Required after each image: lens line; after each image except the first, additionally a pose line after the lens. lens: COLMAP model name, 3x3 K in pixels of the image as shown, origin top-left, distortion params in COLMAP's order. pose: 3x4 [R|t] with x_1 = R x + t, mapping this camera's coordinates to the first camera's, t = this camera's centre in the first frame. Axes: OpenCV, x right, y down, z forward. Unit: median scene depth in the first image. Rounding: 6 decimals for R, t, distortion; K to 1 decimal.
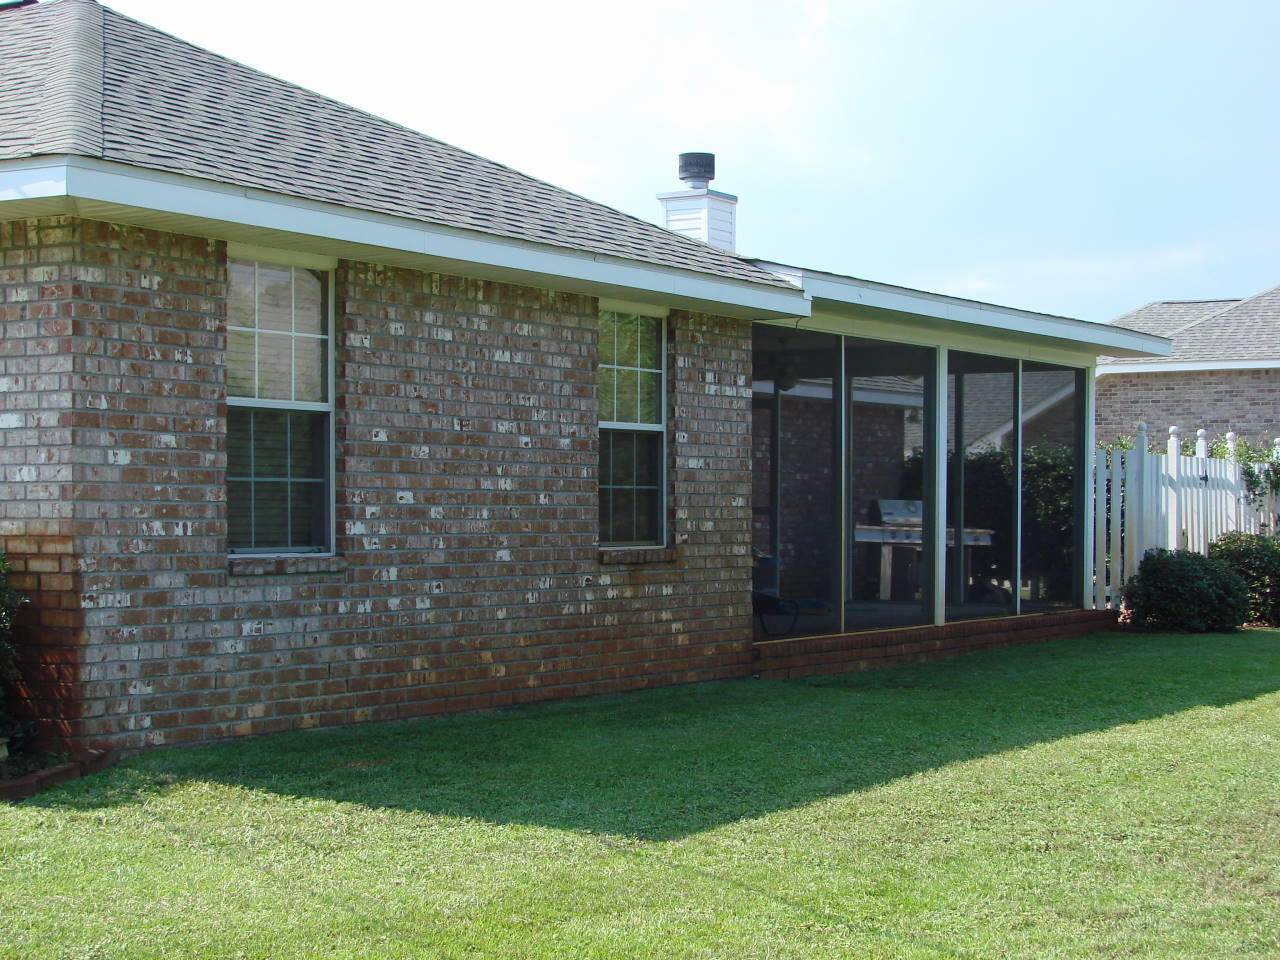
lens RADIAL K [[2473.1, 0, 639.1], [0, 2473.1, 492.2], [0, 0, 1]] dist [0.061032, 0.000000]
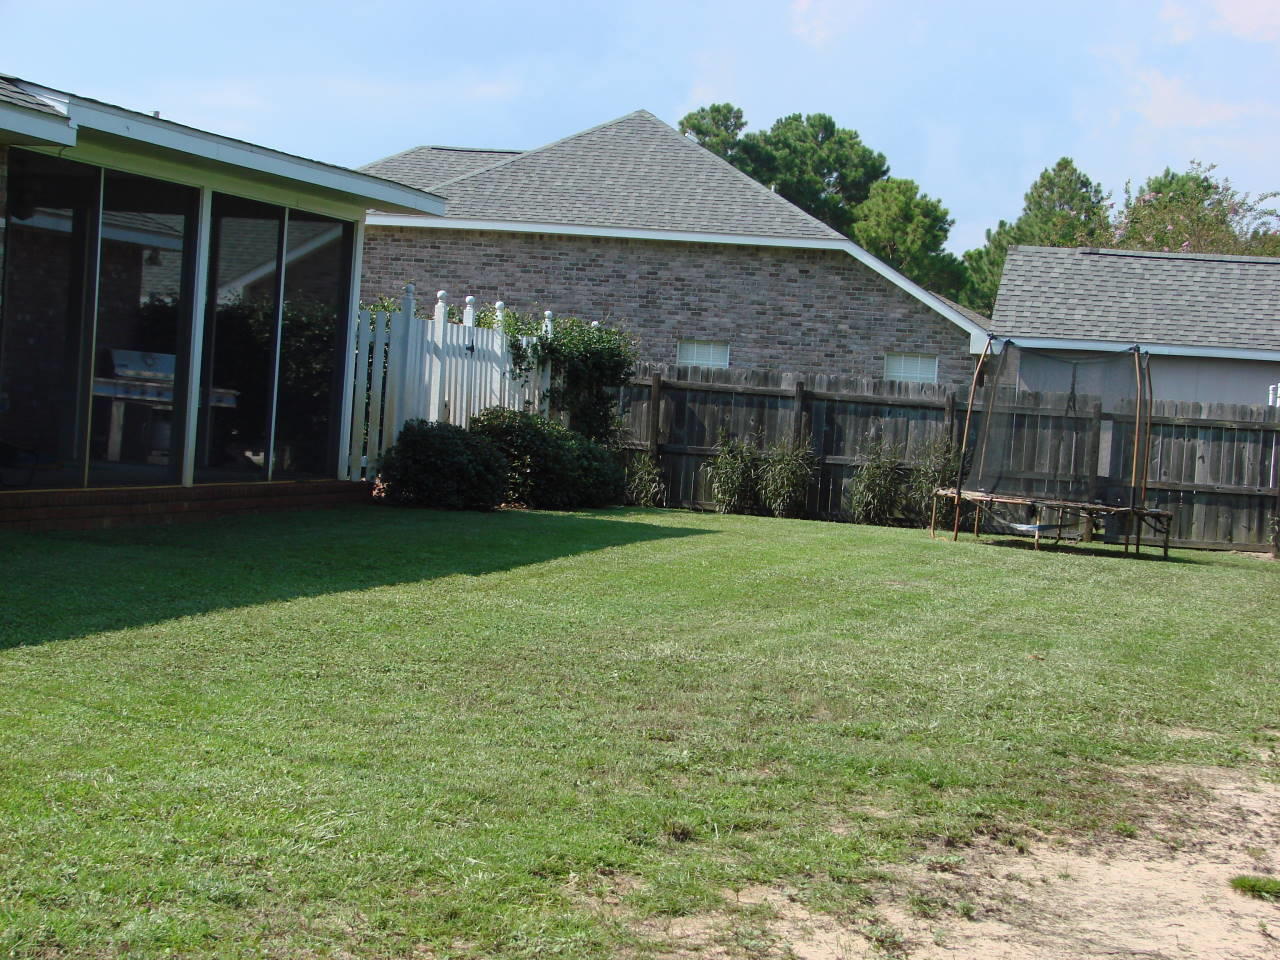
lens RADIAL K [[2291.4, 0, 647.3], [0, 2291.4, 482.1], [0, 0, 1]] dist [0.038844, 0.000000]
pose [[0.954392, 0.046661, 0.294886, 0.036469], [-0.064294, 0.996658, 0.050384, -0.003088], [-0.291550, -0.067045, 0.954203, 0.142163]]
